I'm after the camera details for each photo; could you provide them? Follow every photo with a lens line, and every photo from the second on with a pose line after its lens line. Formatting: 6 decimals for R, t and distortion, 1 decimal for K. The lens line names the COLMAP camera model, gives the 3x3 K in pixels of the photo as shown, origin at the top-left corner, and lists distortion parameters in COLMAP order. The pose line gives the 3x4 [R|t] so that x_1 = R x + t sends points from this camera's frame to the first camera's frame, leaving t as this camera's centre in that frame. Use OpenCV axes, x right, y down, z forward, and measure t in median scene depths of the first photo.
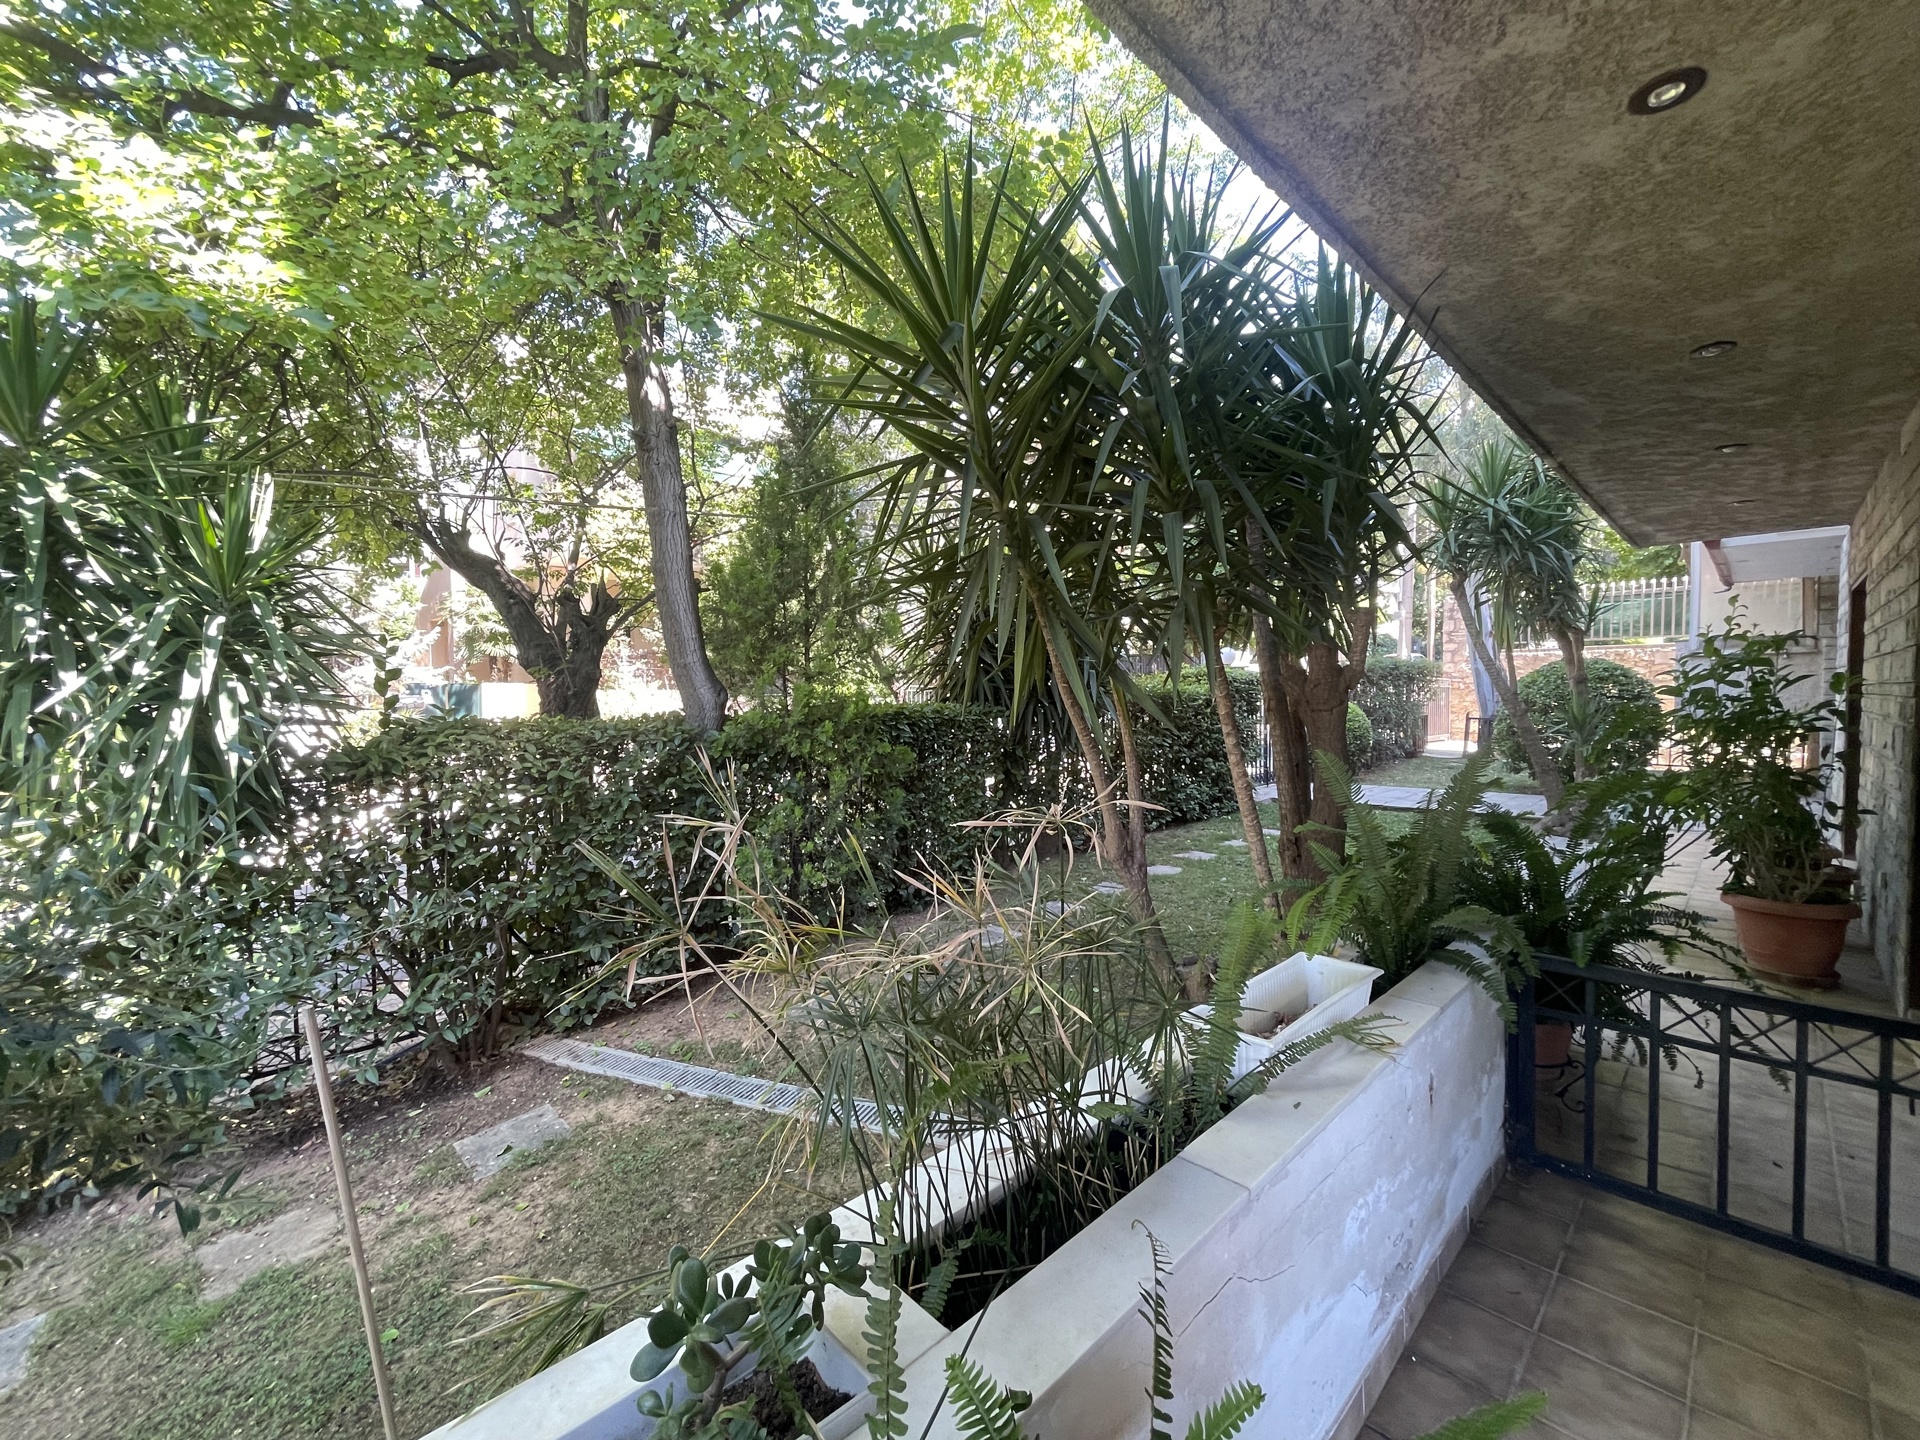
lens RADIAL K [[777.7, 0, 951.0], [0, 777.7, 718.4], [0, 0, 1]] dist [-0.001472, -0.000024]
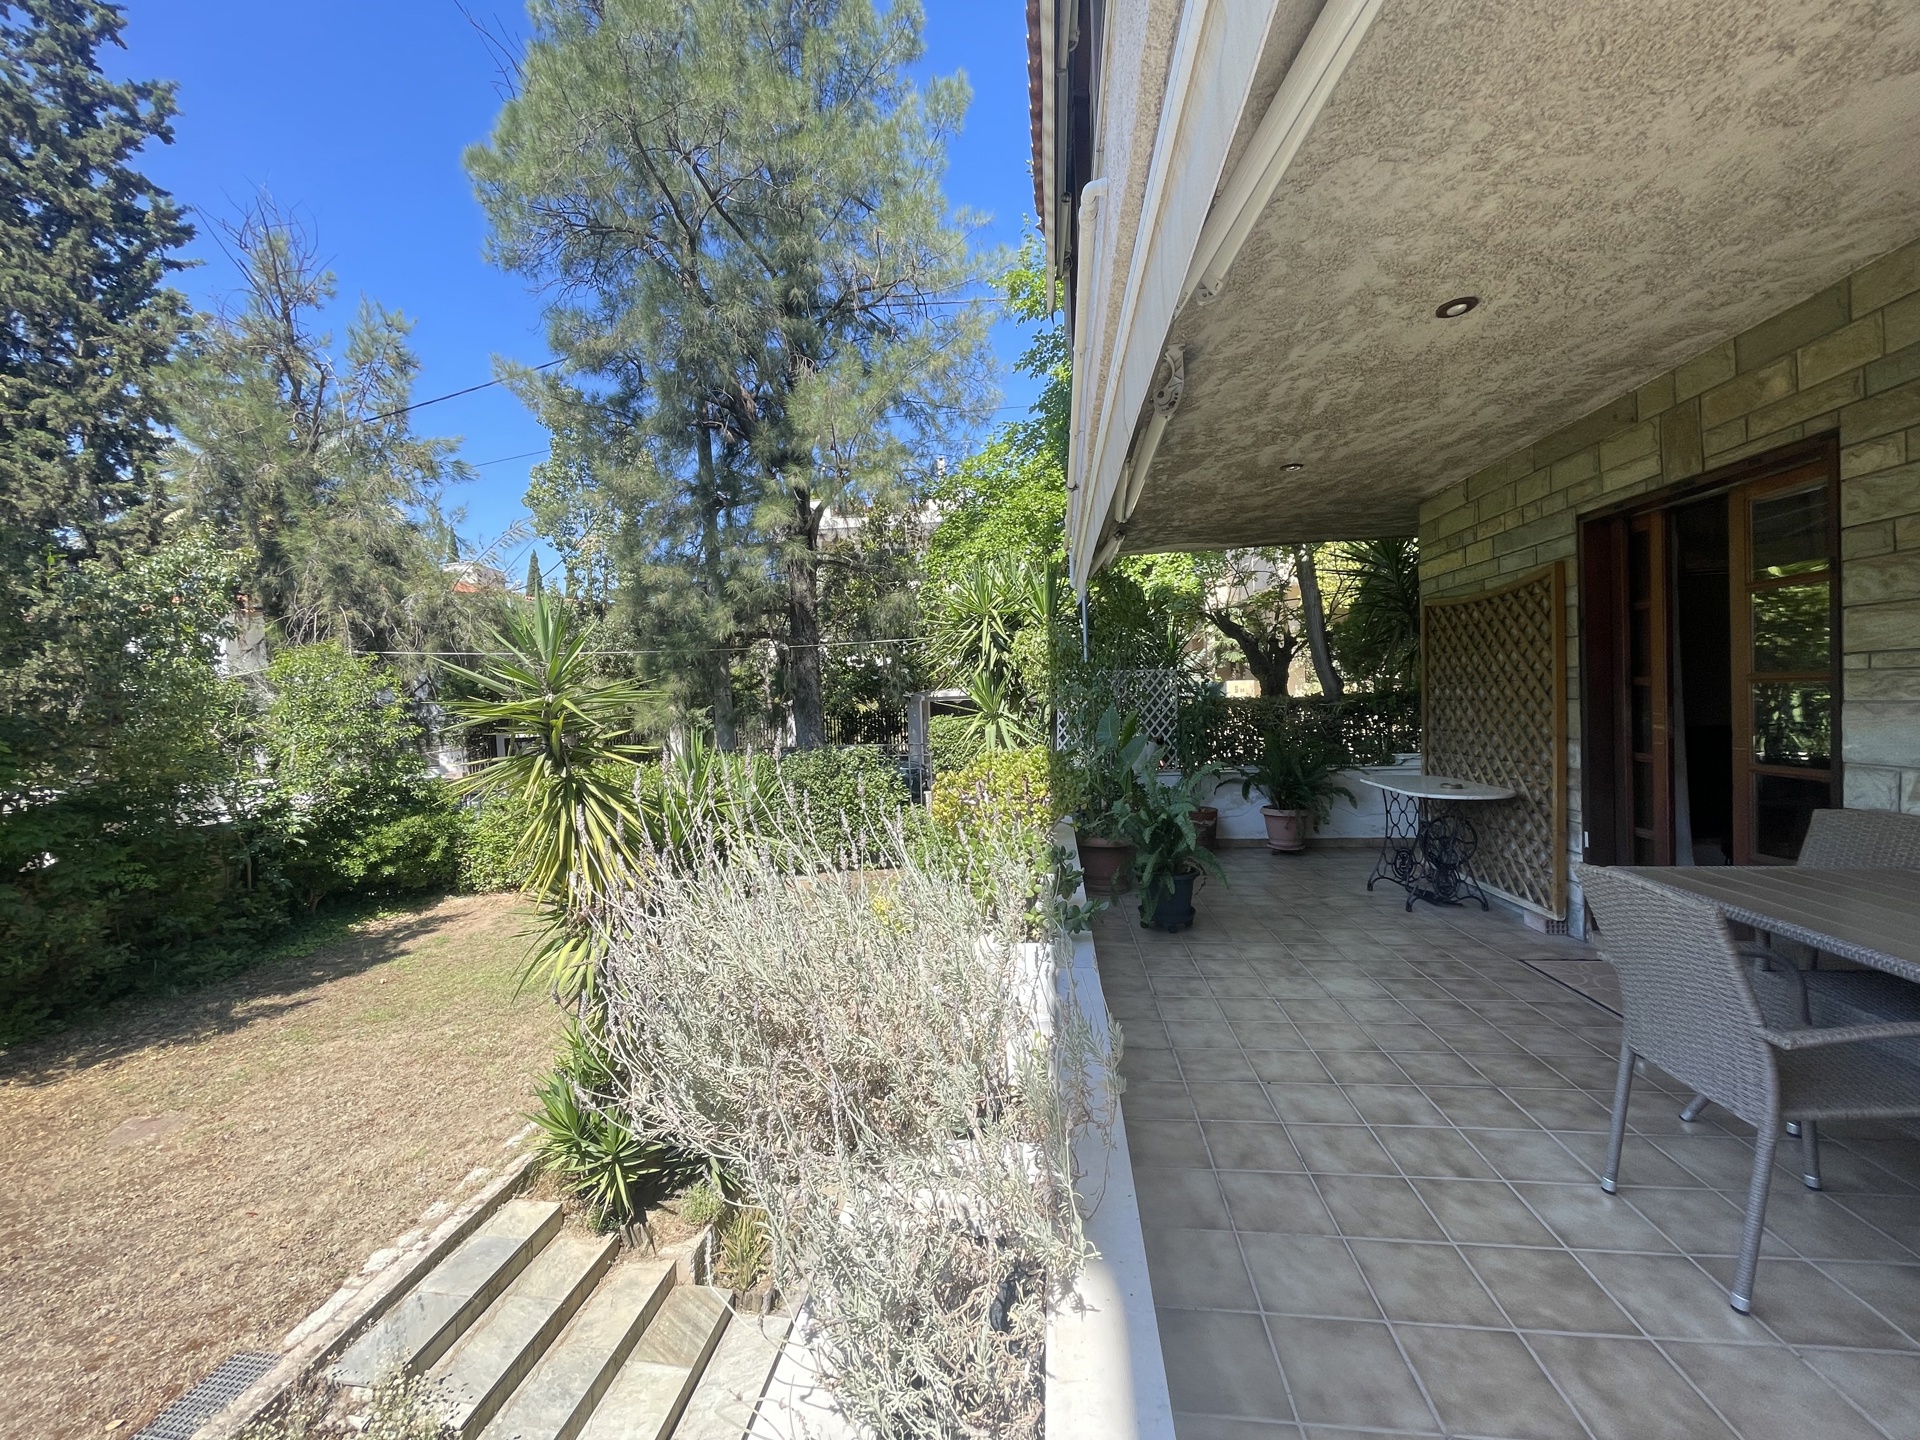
lens RADIAL K [[777.7, 0, 959.0], [0, 777.7, 711.5], [0, 0, 1]] dist [-0.001472, -0.000024]
pose [[0.650777, -0.006351, -0.759243, 0.519344], [0.007088, 0.999972, -0.002289, 0.036543], [0.759236, -0.003892, 0.650804, -0.955125]]
